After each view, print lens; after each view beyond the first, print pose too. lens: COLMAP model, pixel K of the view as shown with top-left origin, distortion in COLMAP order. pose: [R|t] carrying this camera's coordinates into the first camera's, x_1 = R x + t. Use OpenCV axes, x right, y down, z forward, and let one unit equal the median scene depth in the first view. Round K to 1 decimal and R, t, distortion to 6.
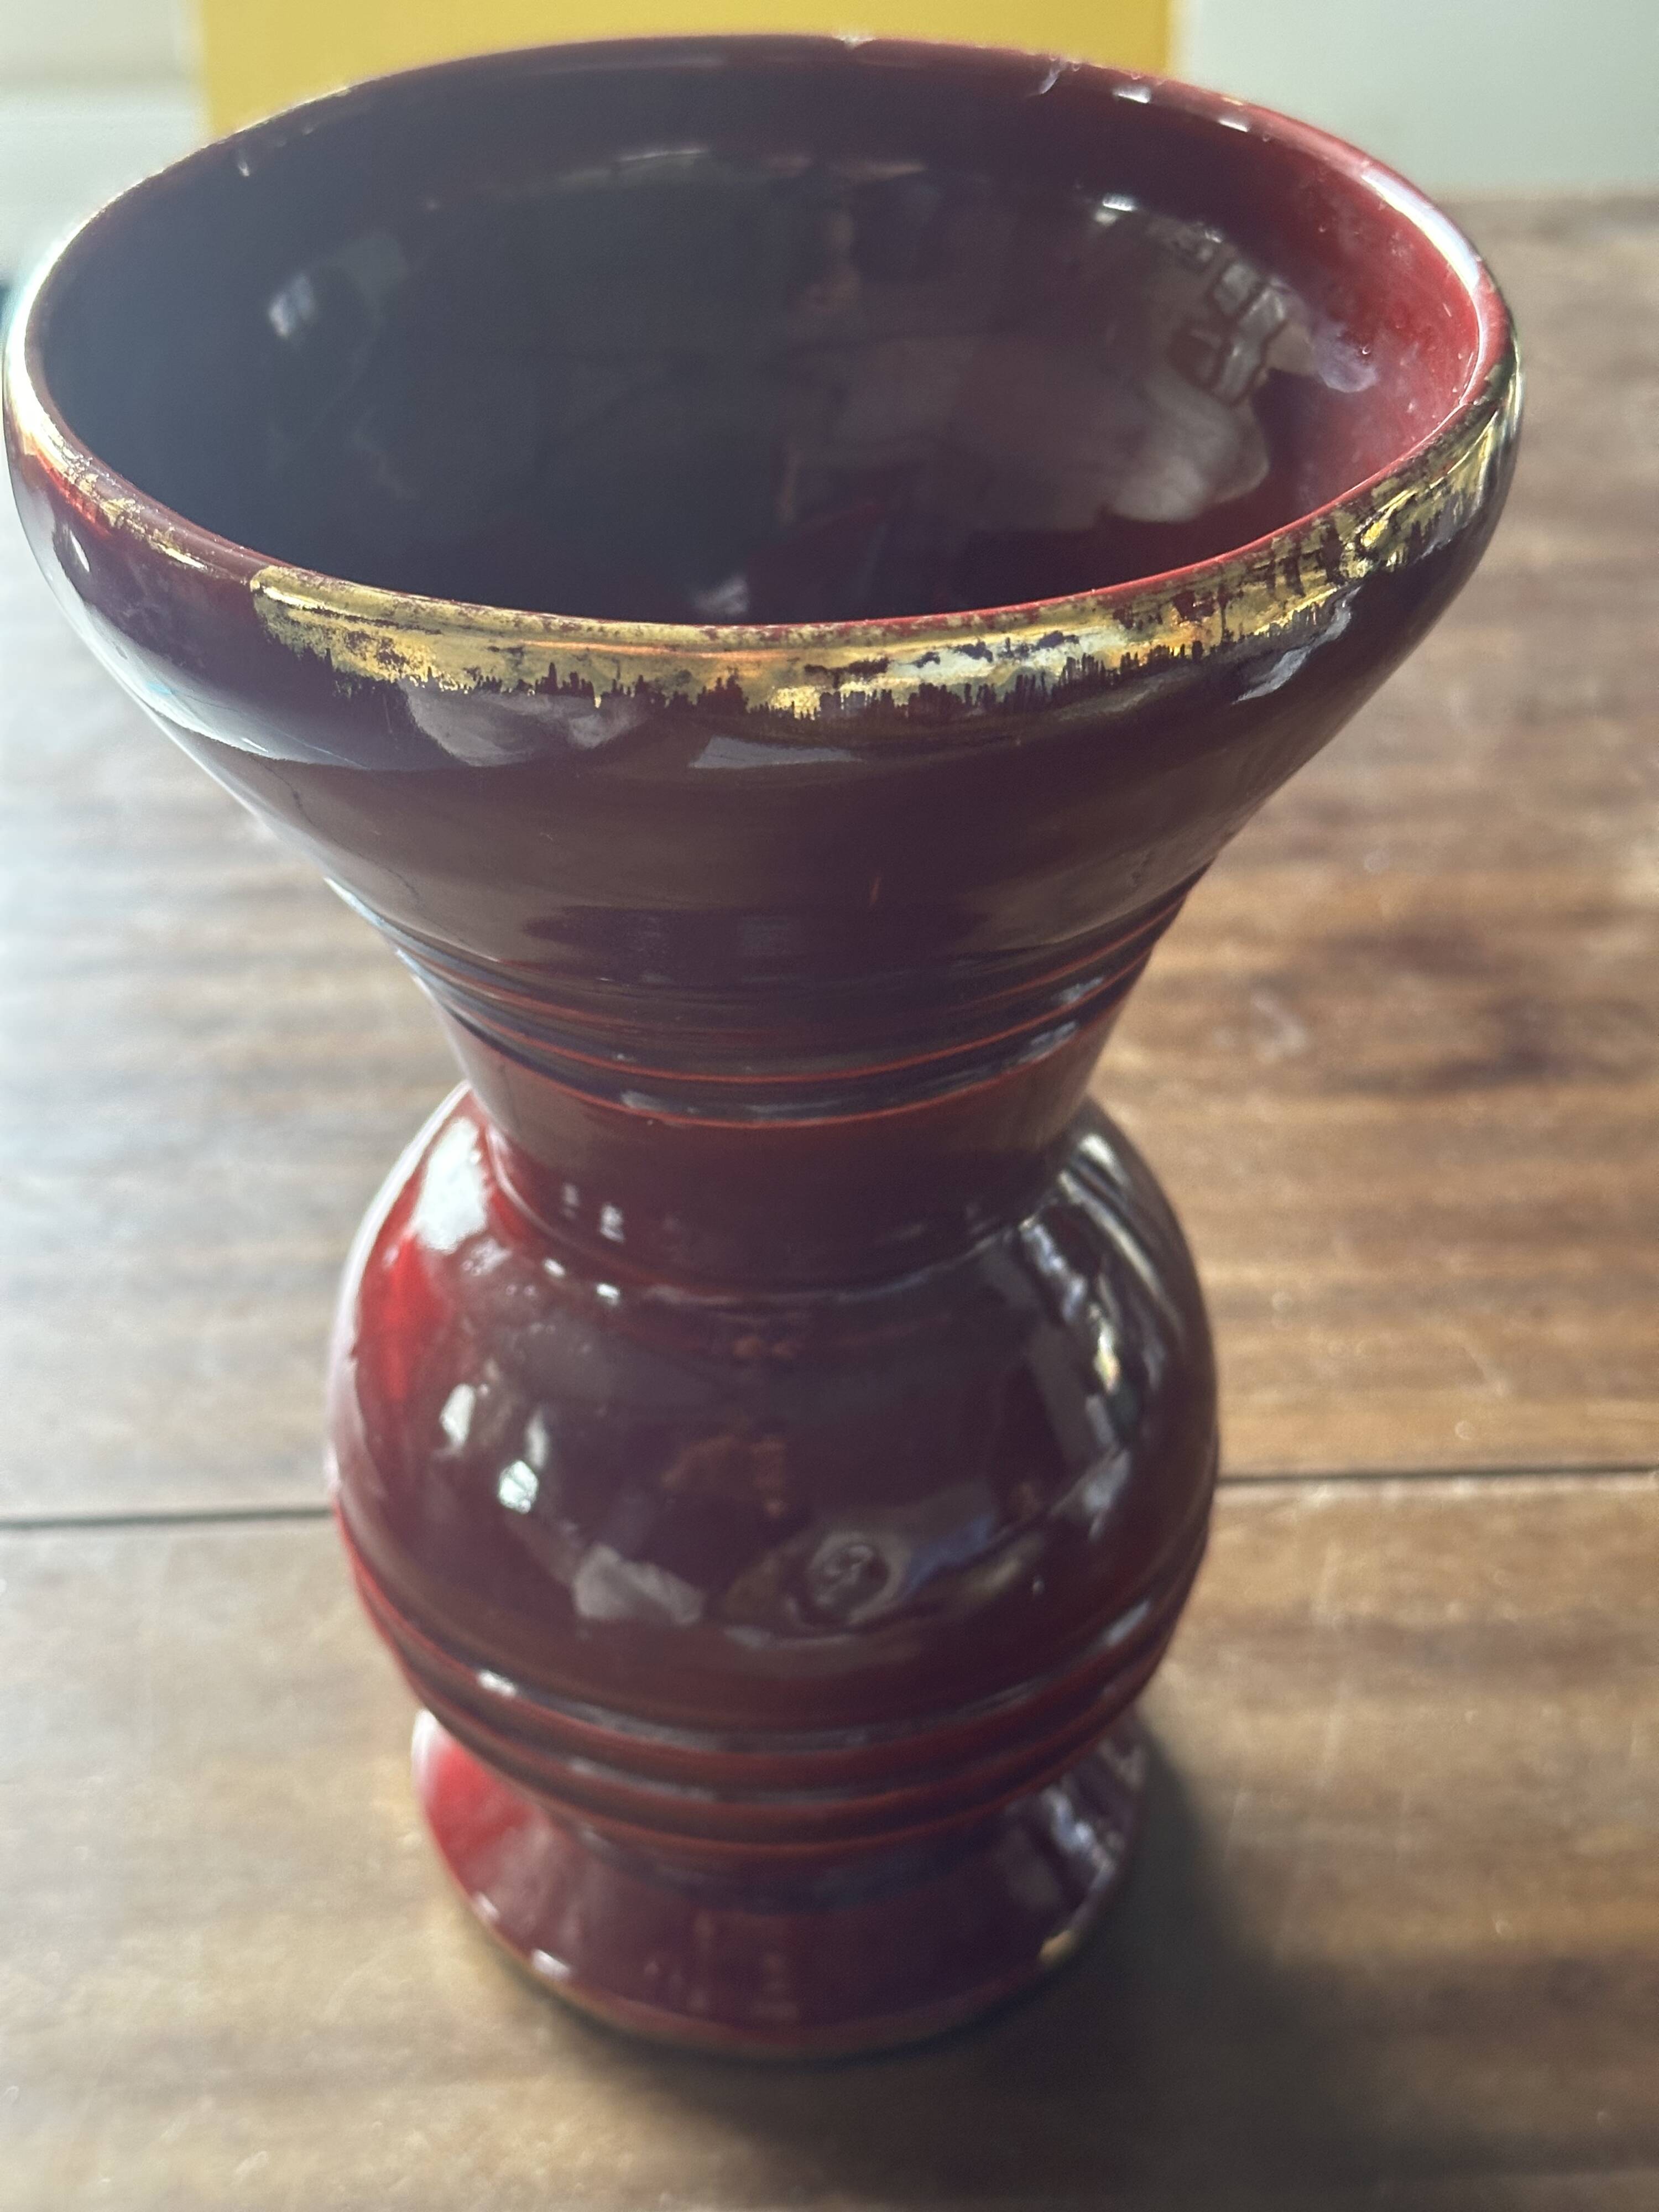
lens RADIAL K [[3394.0, 0, 763.7], [0, 3394.0, 1244.4], [0, 0, 1]] dist [0.075615, 0.000000]
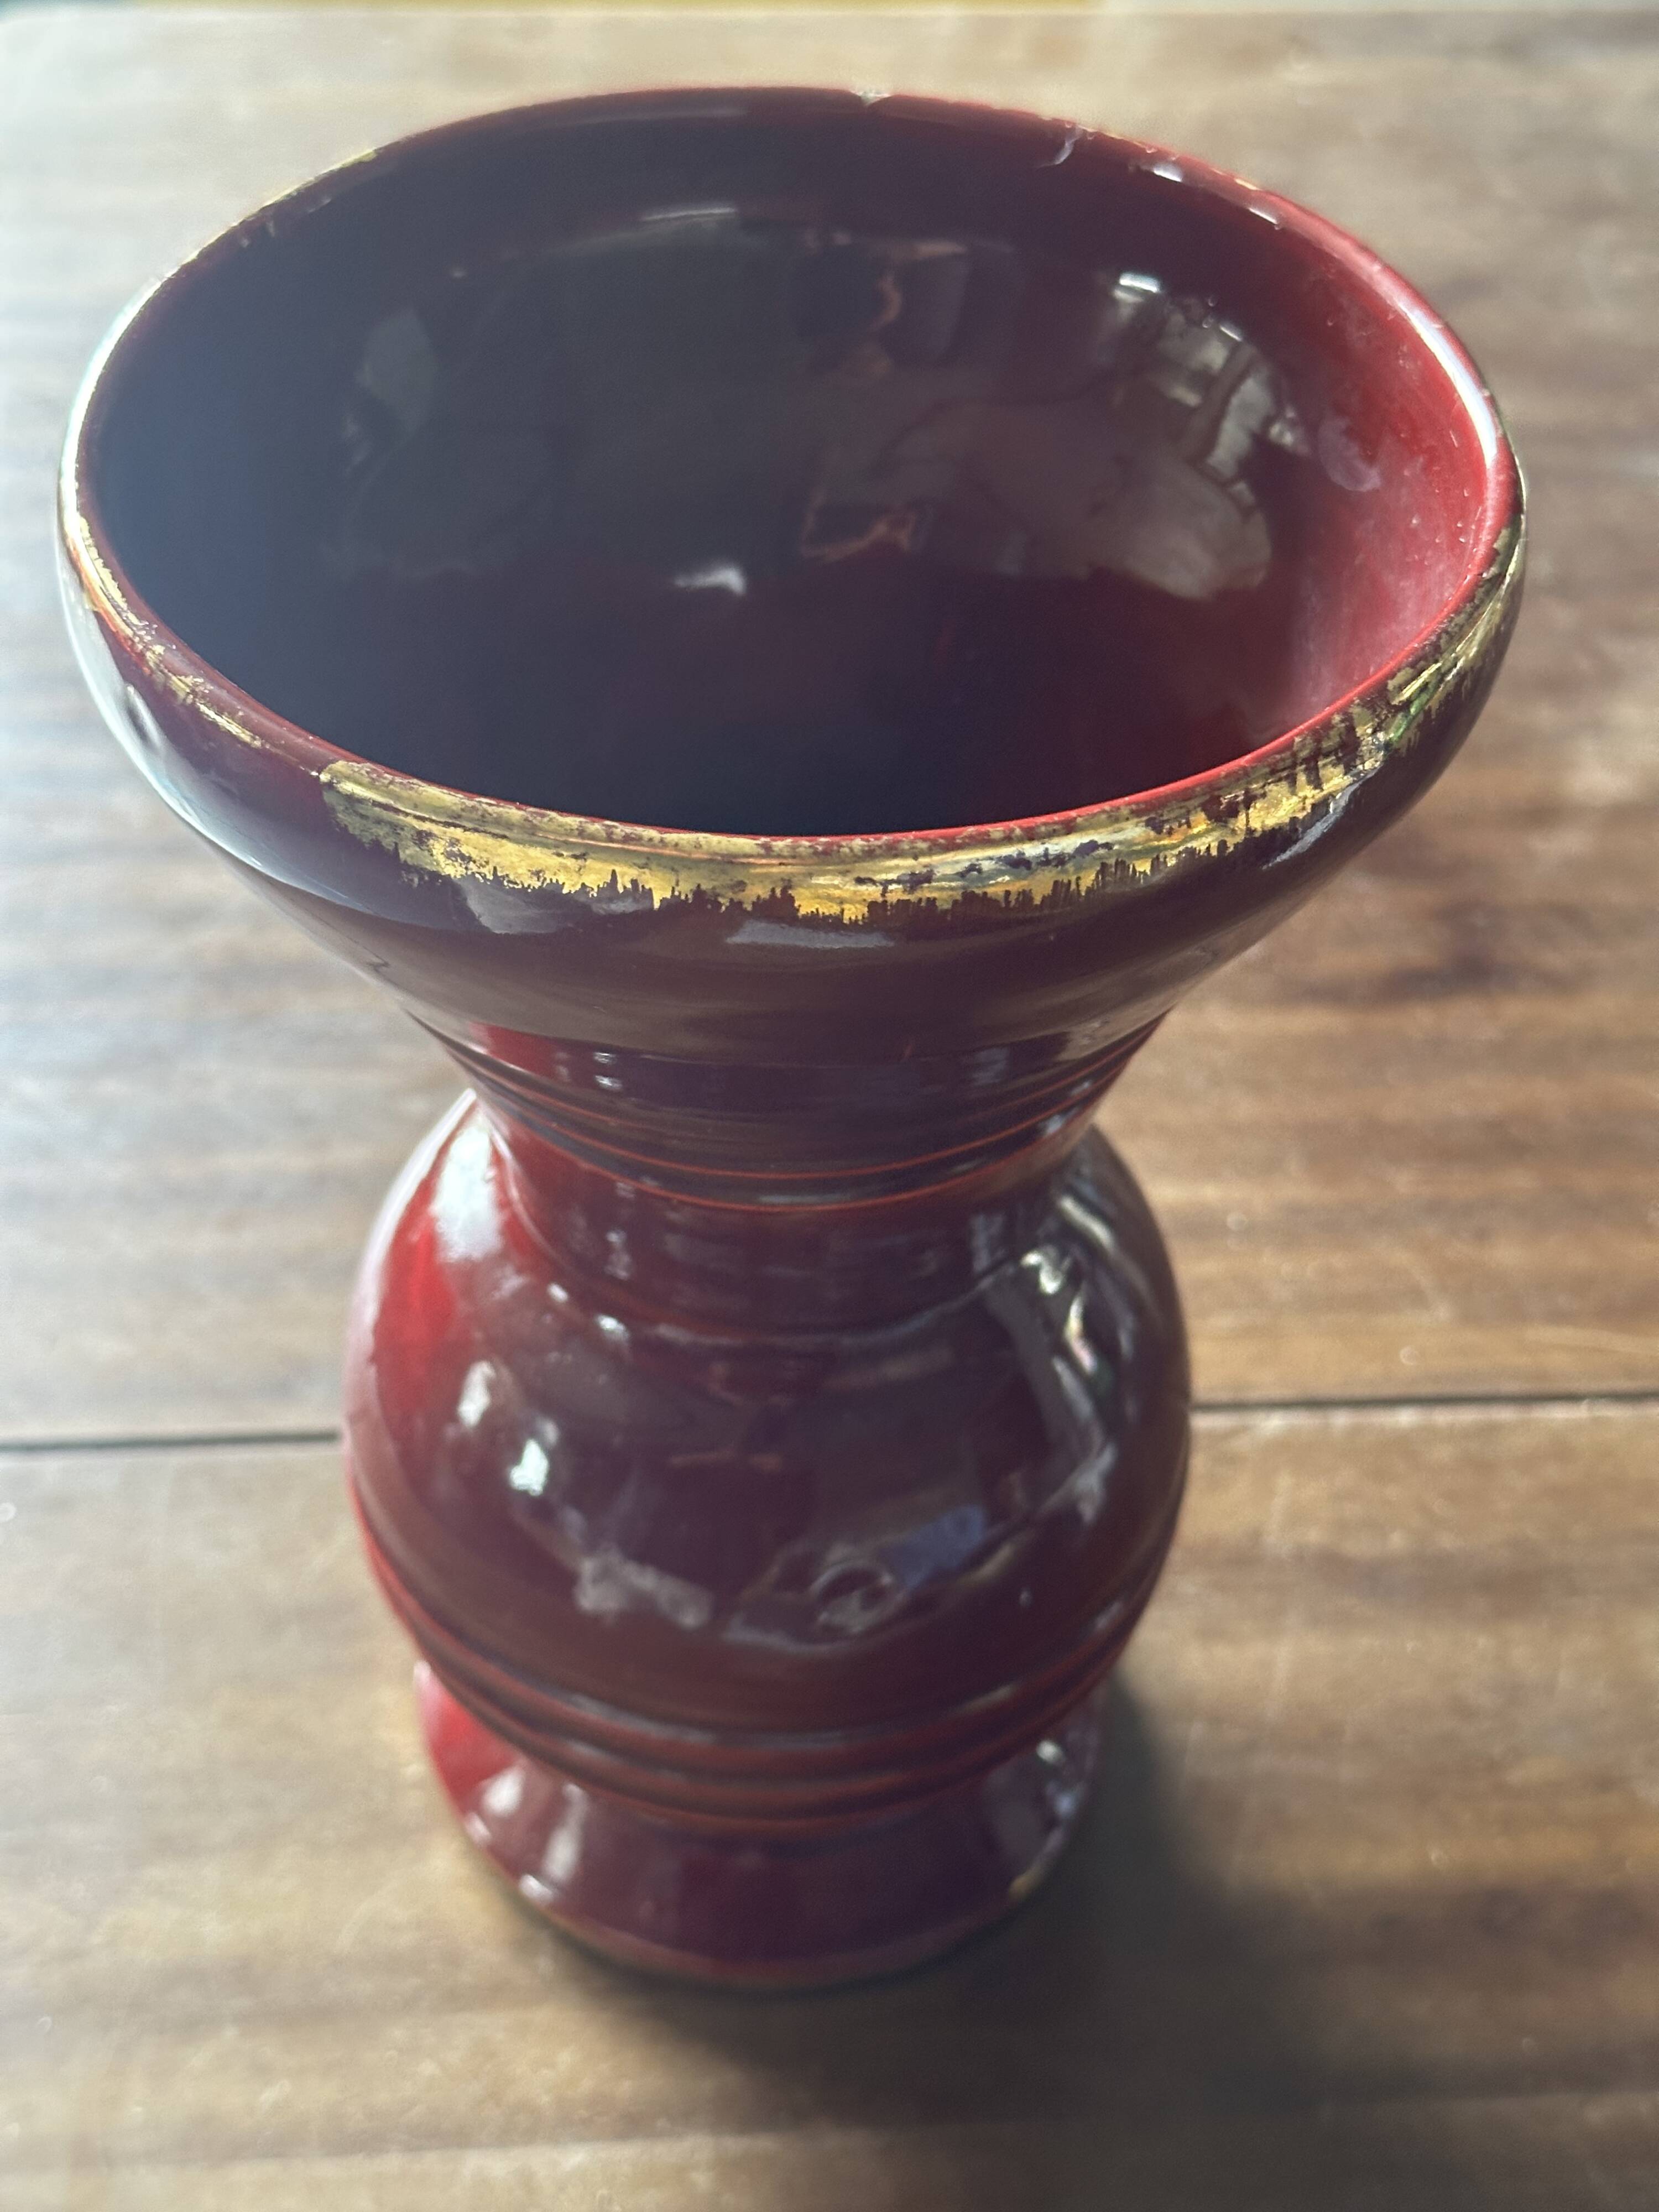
lens RADIAL K [[3394.0, 0, 794.8], [0, 3394.0, 1254.1], [0, 0, 1]] dist [0.075615, 0.000000]
pose [[0.999158, 0.005702, 0.040628, -0.030108], [-0.010302, 0.993436, 0.113920, -0.107817], [-0.039711, -0.114243, 0.992659, -0.035183]]
